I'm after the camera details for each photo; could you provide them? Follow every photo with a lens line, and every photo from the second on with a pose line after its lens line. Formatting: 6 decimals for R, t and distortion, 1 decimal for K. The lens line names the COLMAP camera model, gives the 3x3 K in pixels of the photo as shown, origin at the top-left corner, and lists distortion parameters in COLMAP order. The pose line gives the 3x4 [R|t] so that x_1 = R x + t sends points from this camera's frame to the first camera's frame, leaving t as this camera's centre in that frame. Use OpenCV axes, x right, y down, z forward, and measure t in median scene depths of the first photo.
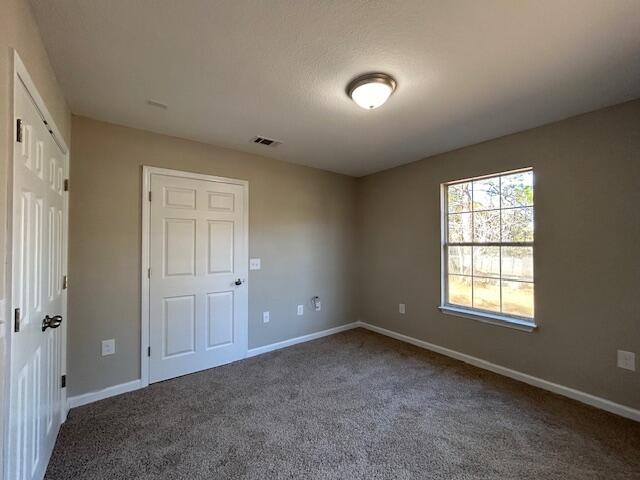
lens RADIAL K [[260.9, 0, 320.5], [0, 260.9, 240.0], [0, 0, 1]] dist [0.000303, 0.000387]
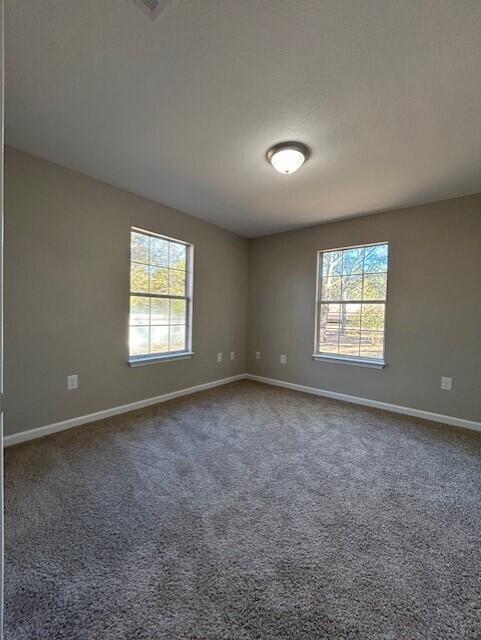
lens RADIAL K [[261.2, 0, 244.1], [0, 261.2, 321.1], [0, 0, 1]] dist [0.010012, 0.000026]
pose [[-0.236367, -0.035939, 0.970999, -0.619542], [-0.043517, 0.998705, 0.026371, 0.085065], [-0.970689, -0.036021, -0.237625, 0.975189]]
